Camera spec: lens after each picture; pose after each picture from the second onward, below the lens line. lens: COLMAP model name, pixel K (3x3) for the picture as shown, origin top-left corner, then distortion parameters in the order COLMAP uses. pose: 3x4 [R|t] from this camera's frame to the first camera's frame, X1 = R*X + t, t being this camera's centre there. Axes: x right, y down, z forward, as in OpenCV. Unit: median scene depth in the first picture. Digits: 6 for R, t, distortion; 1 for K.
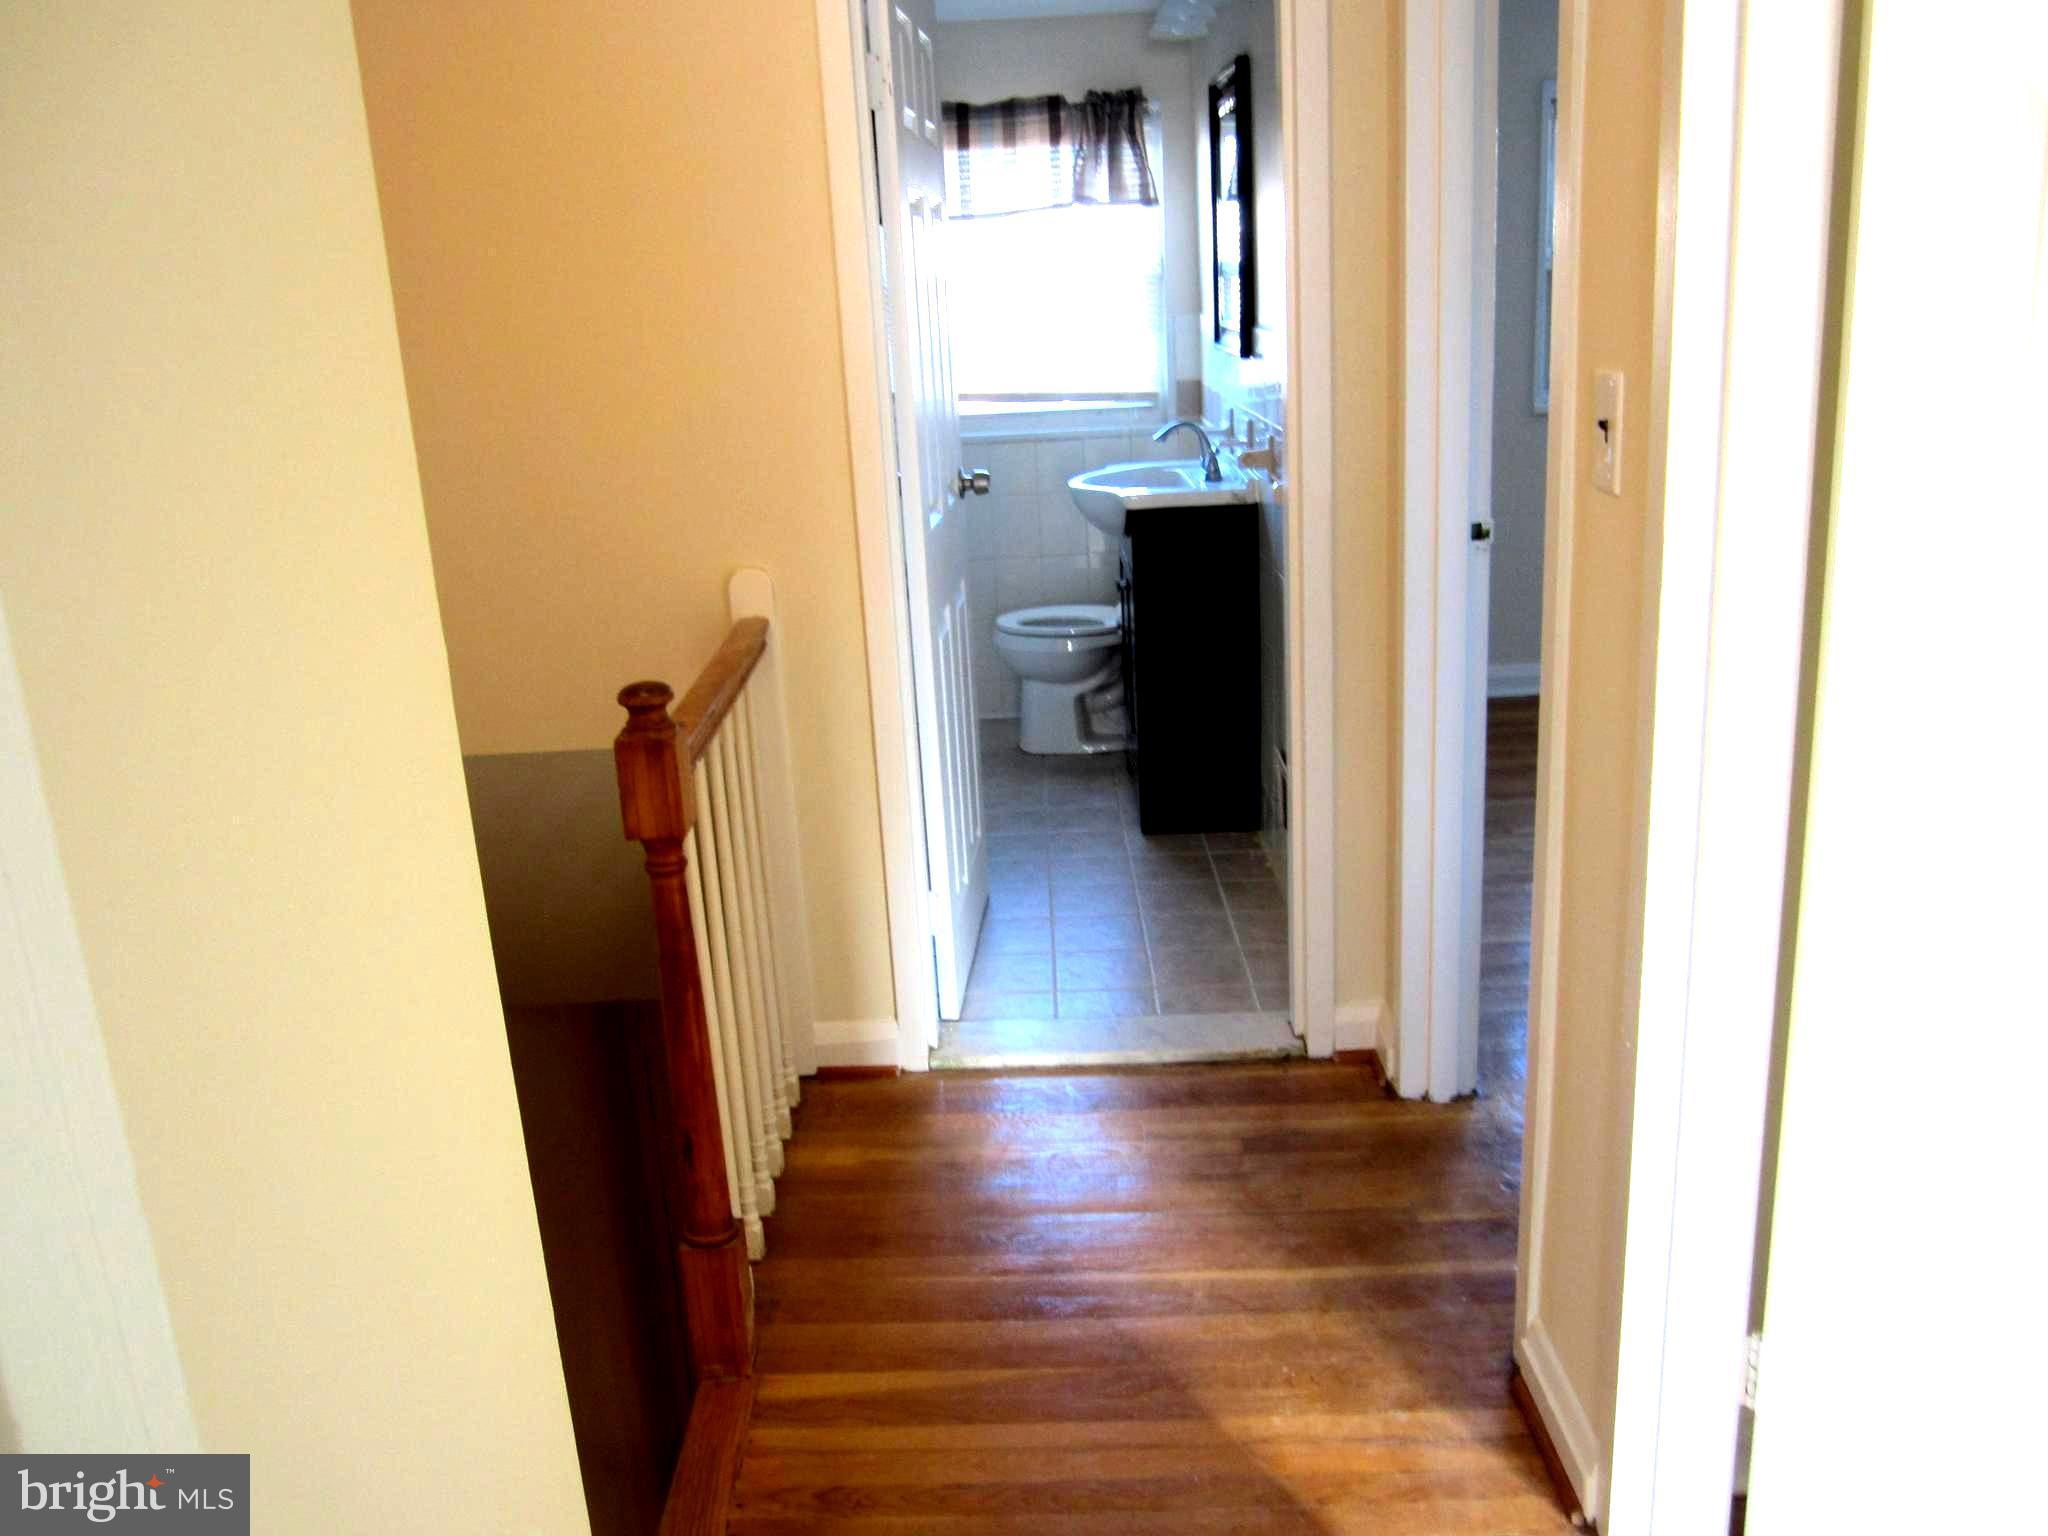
lens RADIAL K [[1679.5, 0, 1024.0], [0, 1679.5, 768.0], [0, 0, 1]] dist [-0.051257, 0.007967]
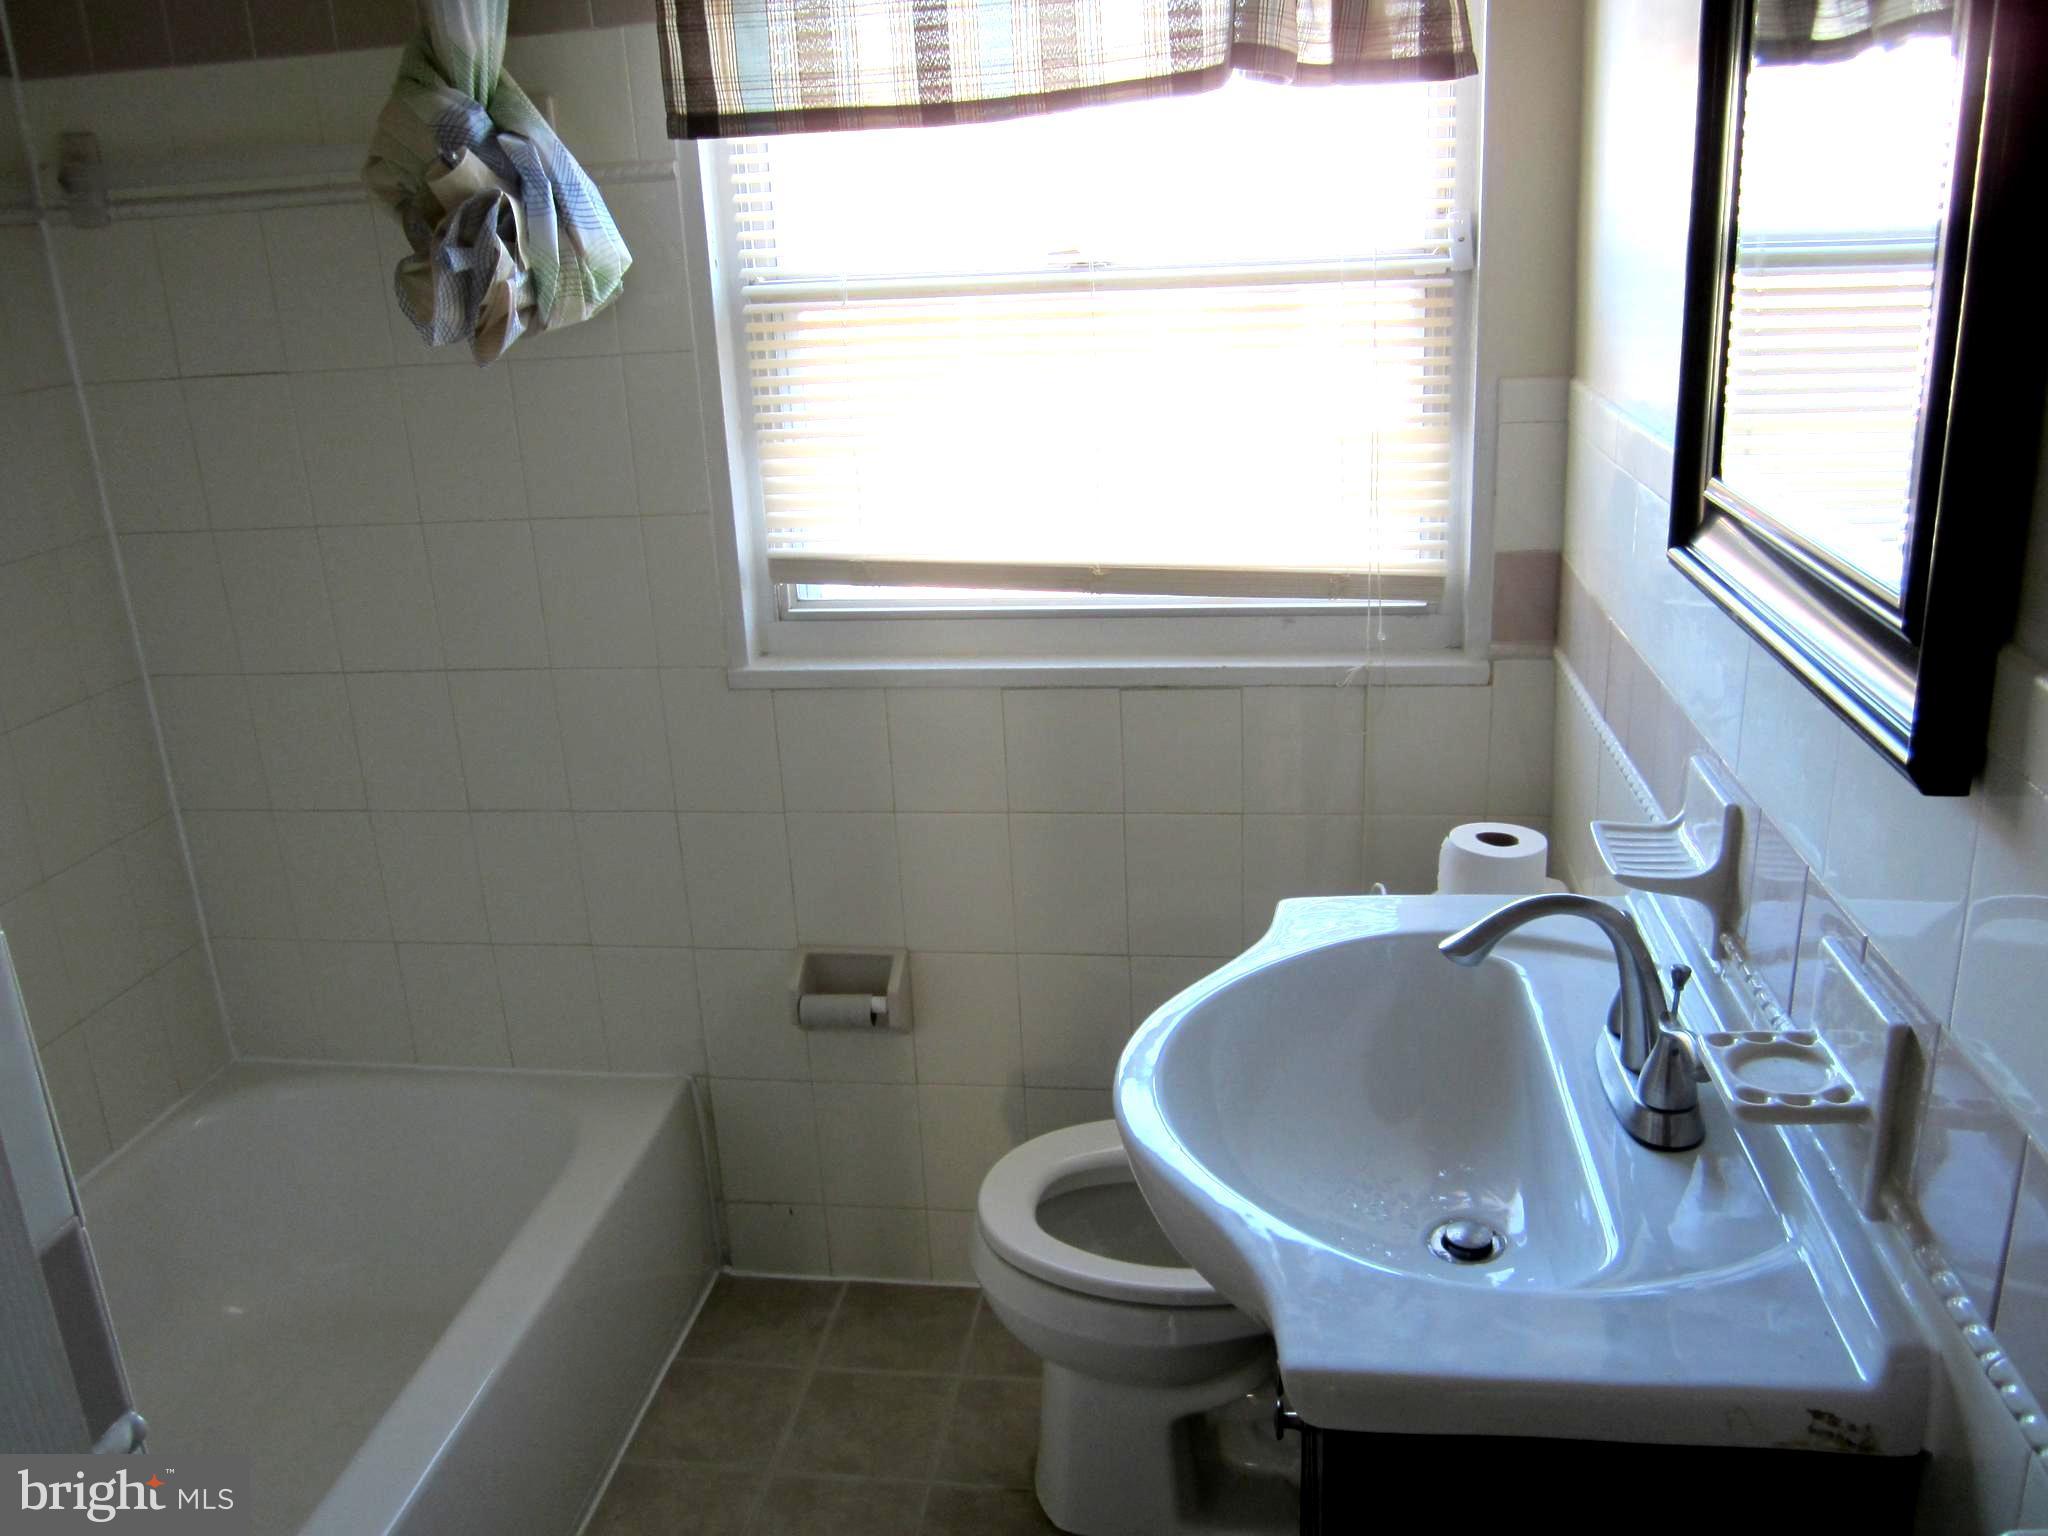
lens RADIAL K [[1679.5, 0, 1024.0], [0, 1679.5, 768.0], [0, 0, 1]] dist [-0.051257, 0.007967]
pose [[0.990550, 0.044800, -0.129630, 0.038684], [-0.038942, 0.998117, 0.047381, -0.204623], [0.131508, -0.041886, 0.990430, 0.636614]]
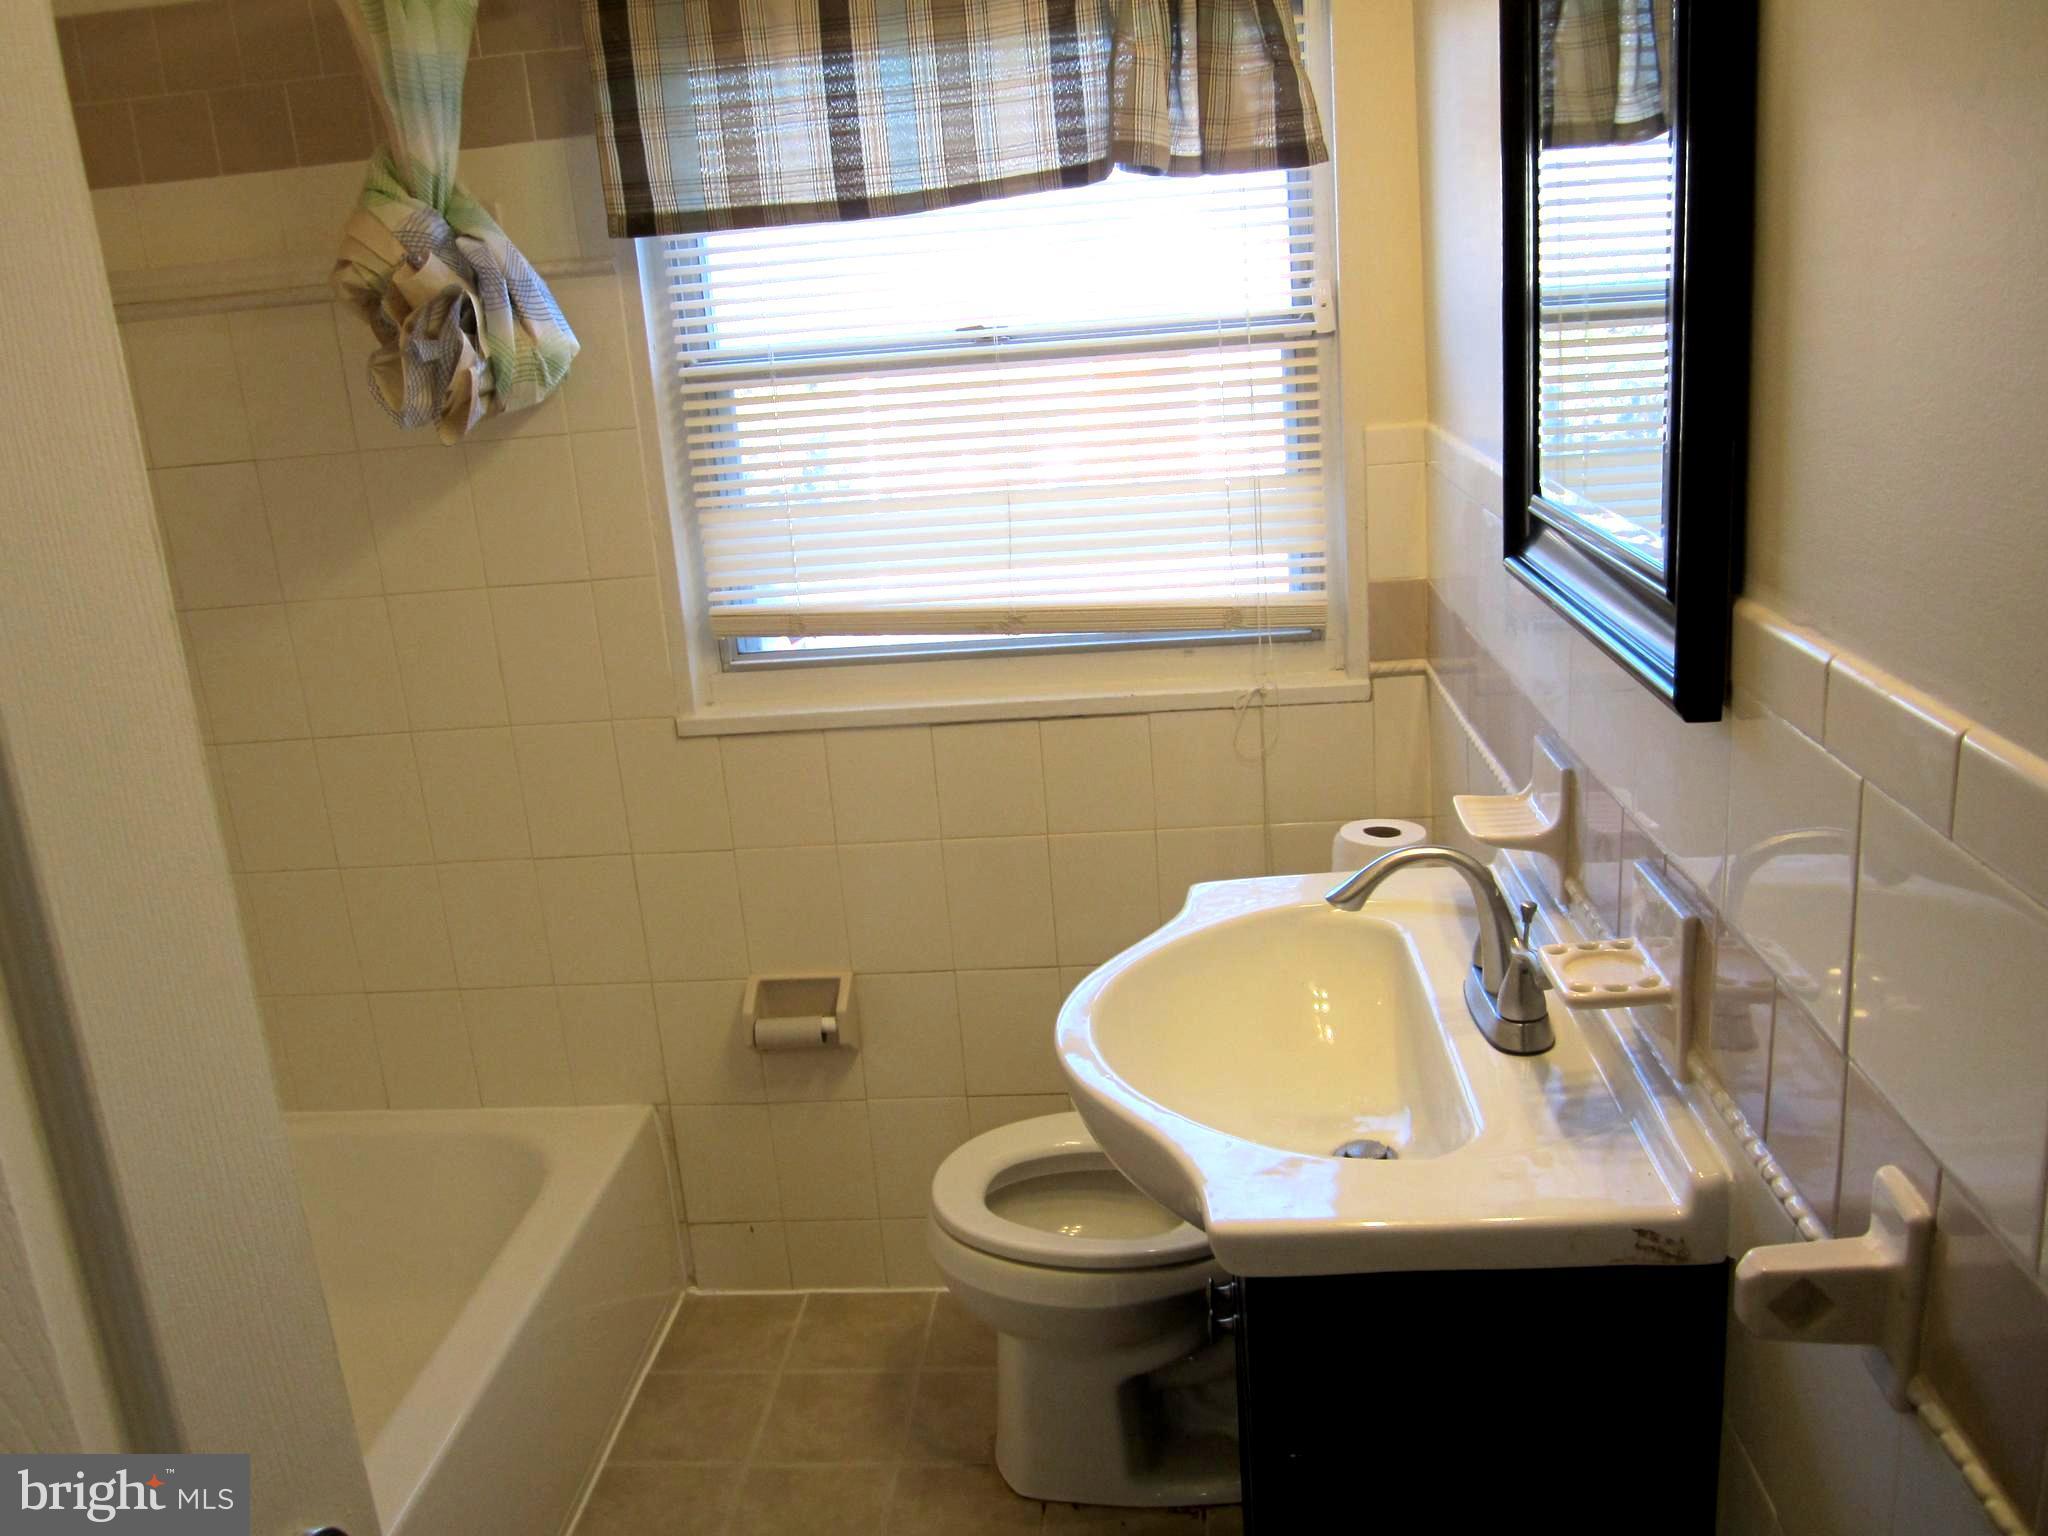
lens RADIAL K [[1679.5, 0, 1024.0], [0, 1679.5, 768.0], [0, 0, 1]] dist [-0.051257, 0.007967]
pose [[0.996808, -0.004912, -0.079684, 0.039729], [0.005009, 0.999987, 0.001013, -0.192741], [0.079678, -0.001409, 0.996820, 0.596860]]
